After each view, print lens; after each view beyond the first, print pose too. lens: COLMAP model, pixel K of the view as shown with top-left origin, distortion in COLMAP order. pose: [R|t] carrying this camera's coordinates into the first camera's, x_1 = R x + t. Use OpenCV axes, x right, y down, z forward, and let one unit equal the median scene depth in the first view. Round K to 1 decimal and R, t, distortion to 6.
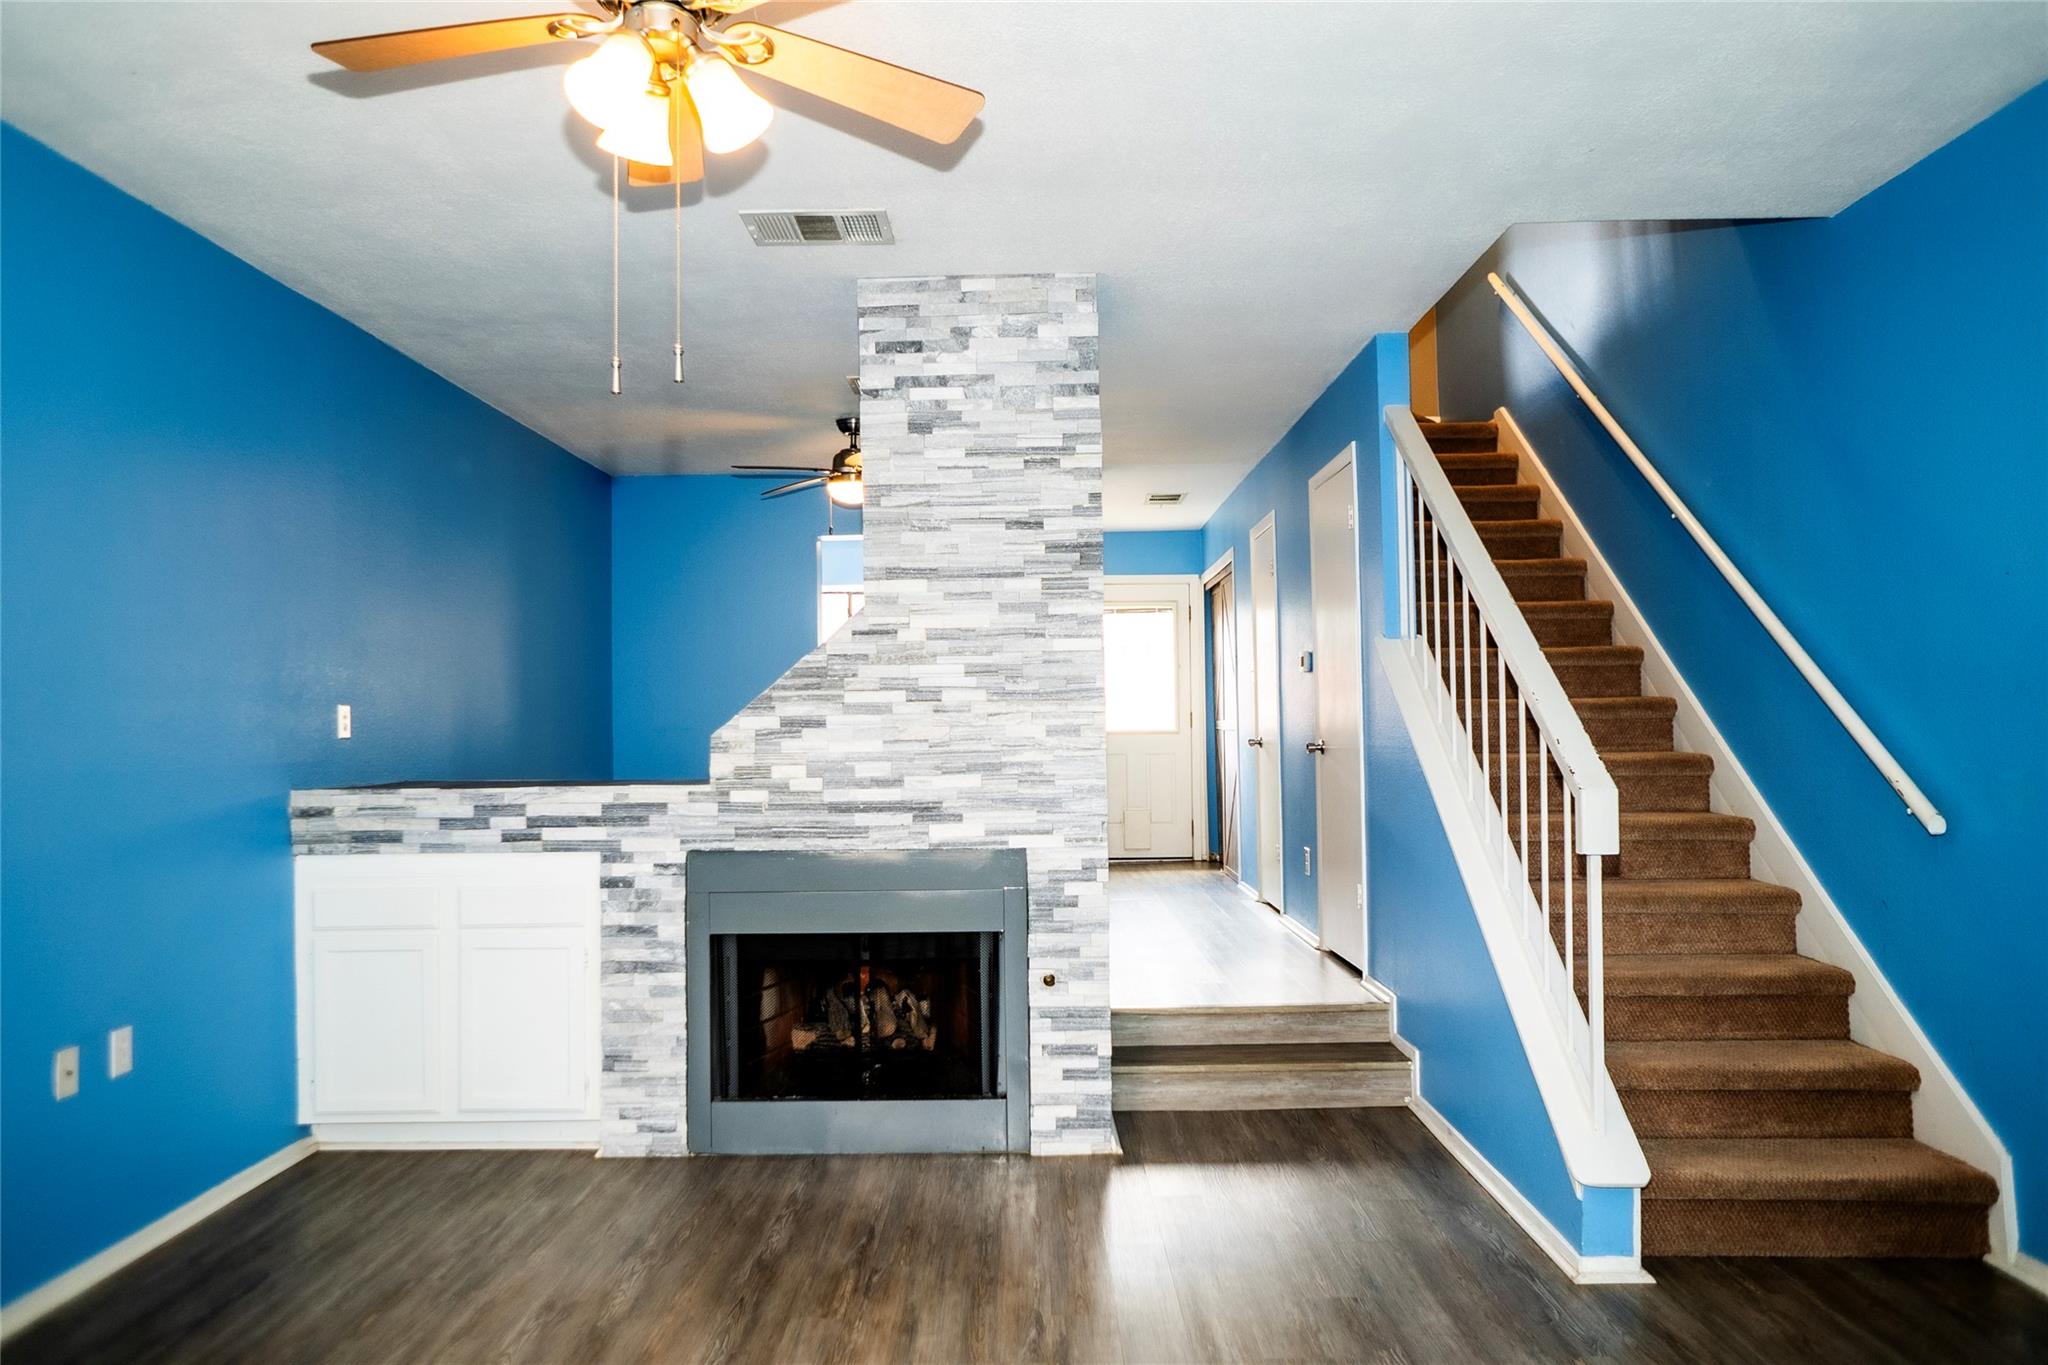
lens RADIAL K [[1393.8, 0, 1024.0], [0, 1393.8, 682.5], [0, 0, 1]] dist [-0.073302, 0.101173]
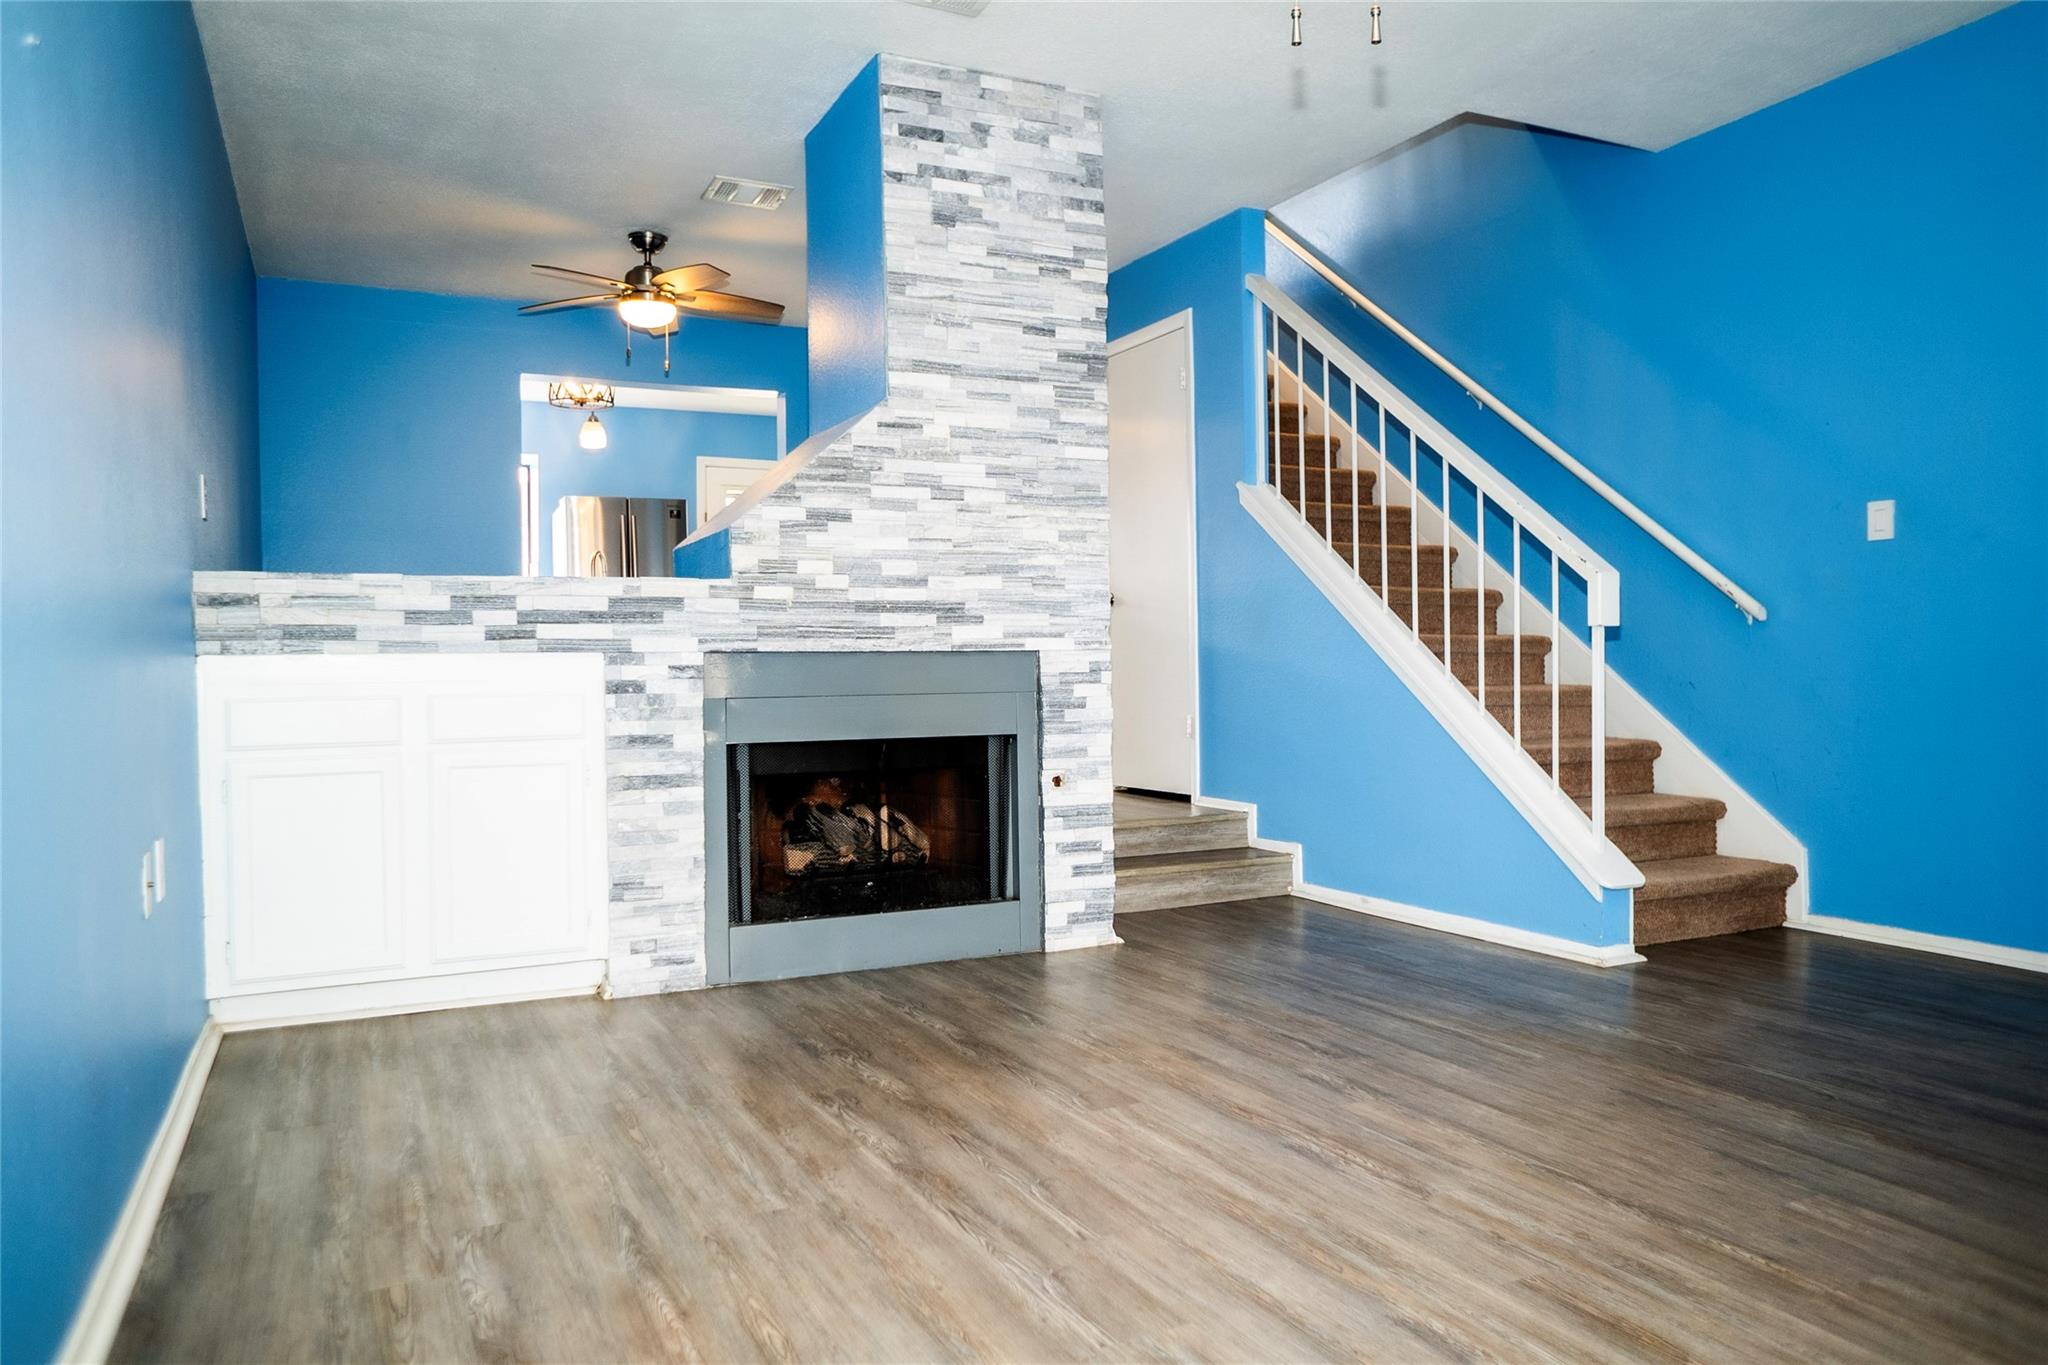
lens RADIAL K [[1393.8, 0, 1024.0], [0, 1393.8, 682.5], [0, 0, 1]] dist [-0.073302, 0.101173]
pose [[0.893112, -0.001469, 0.449832, -0.464243], [-0.013711, 0.999441, 0.030487, 0.111182], [-0.449625, -0.033396, 0.892593, 0.099568]]
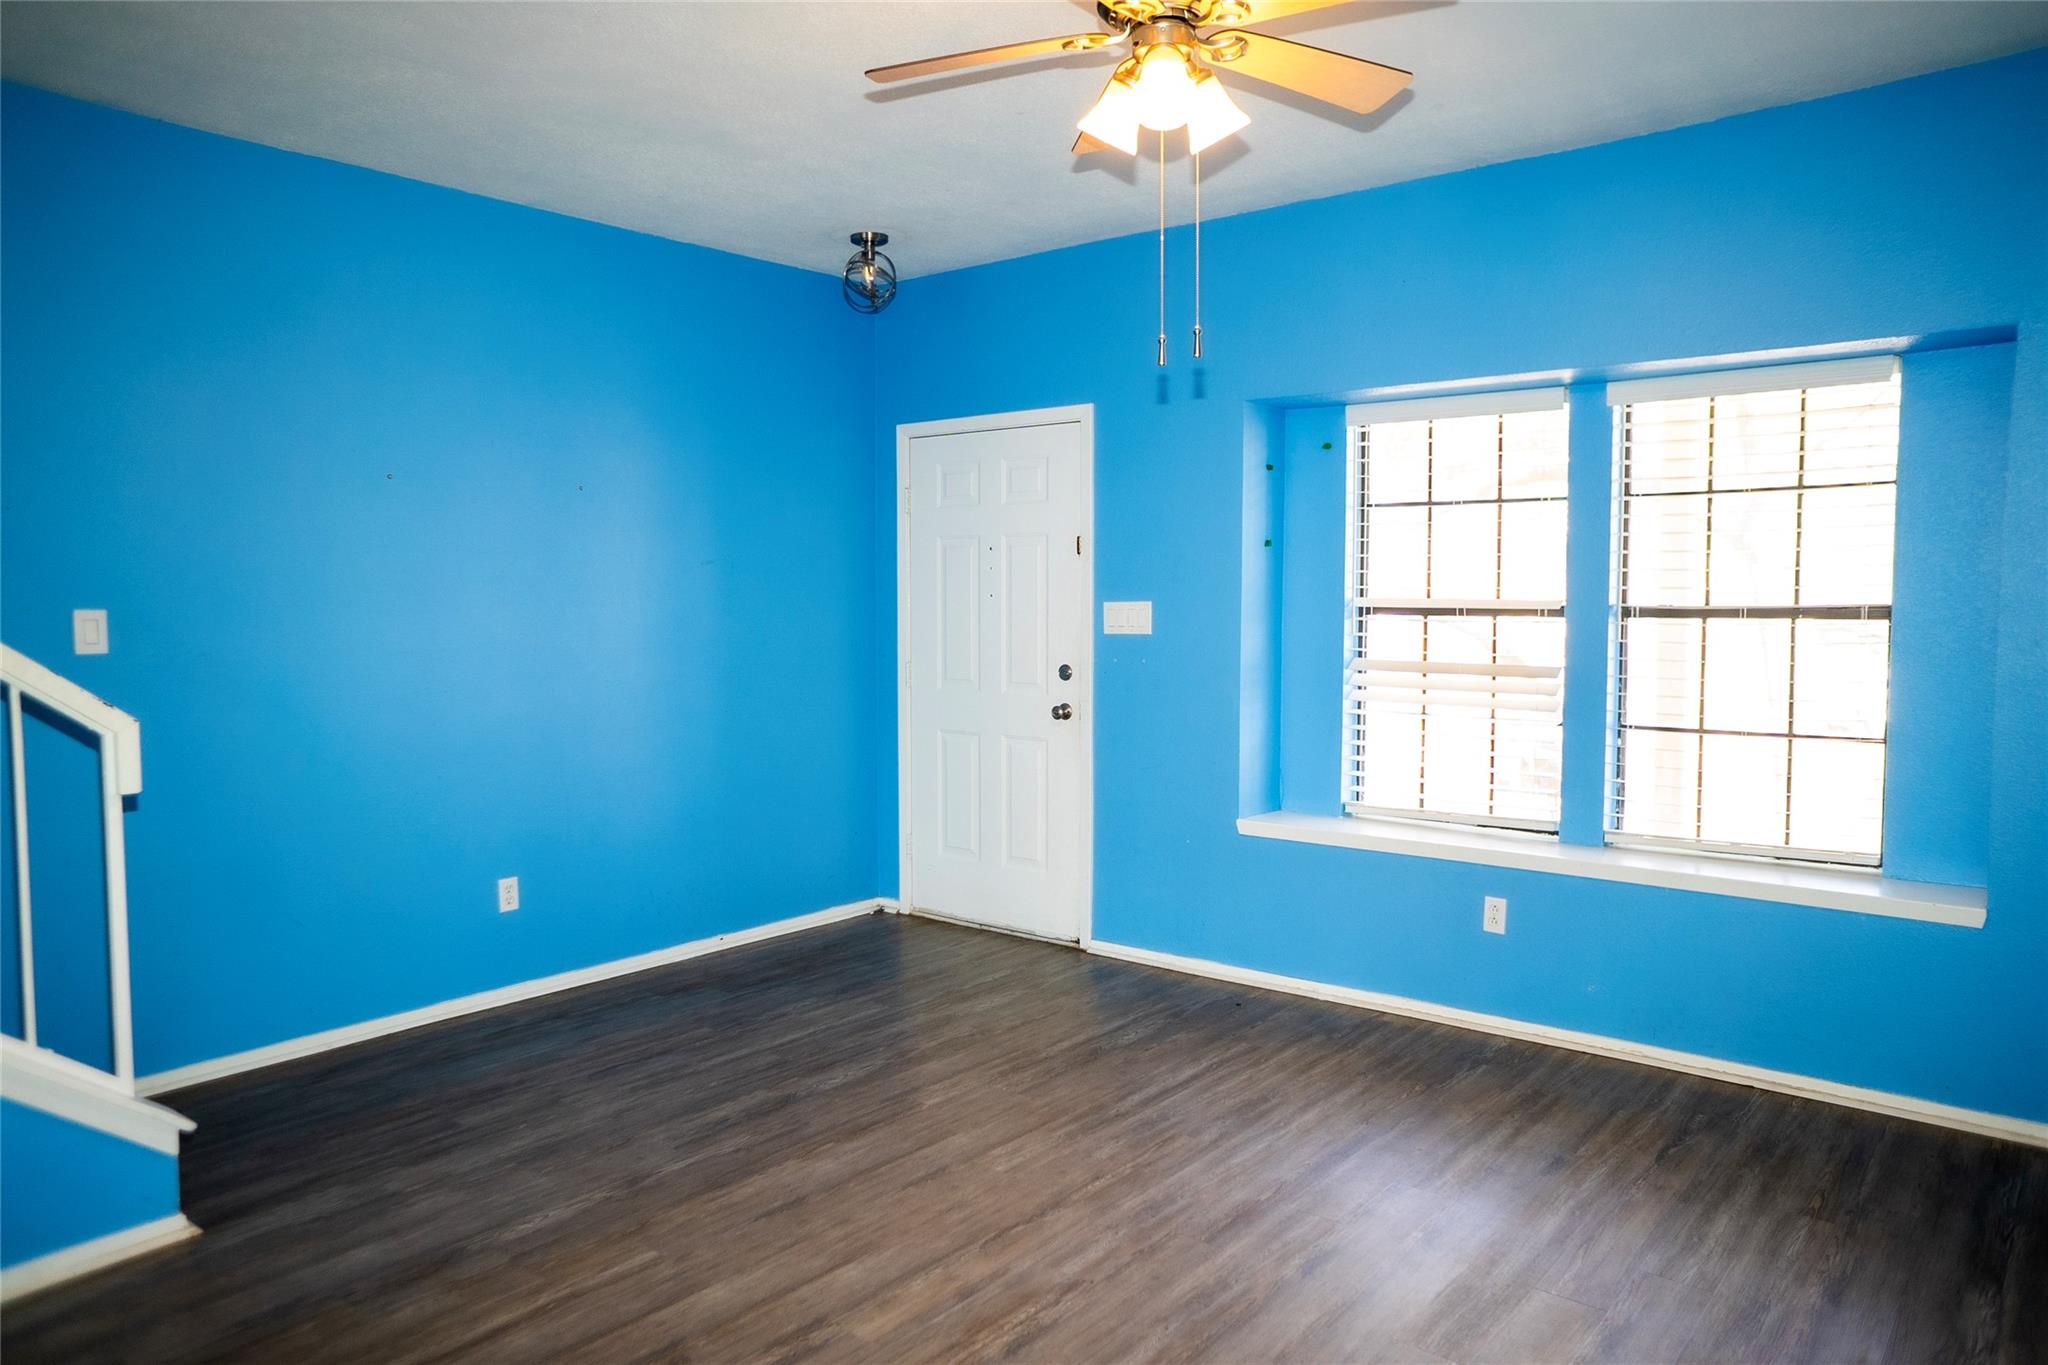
lens RADIAL K [[1393.8, 0, 1024.0], [0, 1393.8, 682.5], [0, 0, 1]] dist [-0.073302, 0.101173]
pose [[-0.777000, -0.029442, 0.628811, -0.470960], [-0.003822, 0.999108, 0.042057, 0.009266], [-0.629488, 0.030276, -0.776420, 1.020623]]
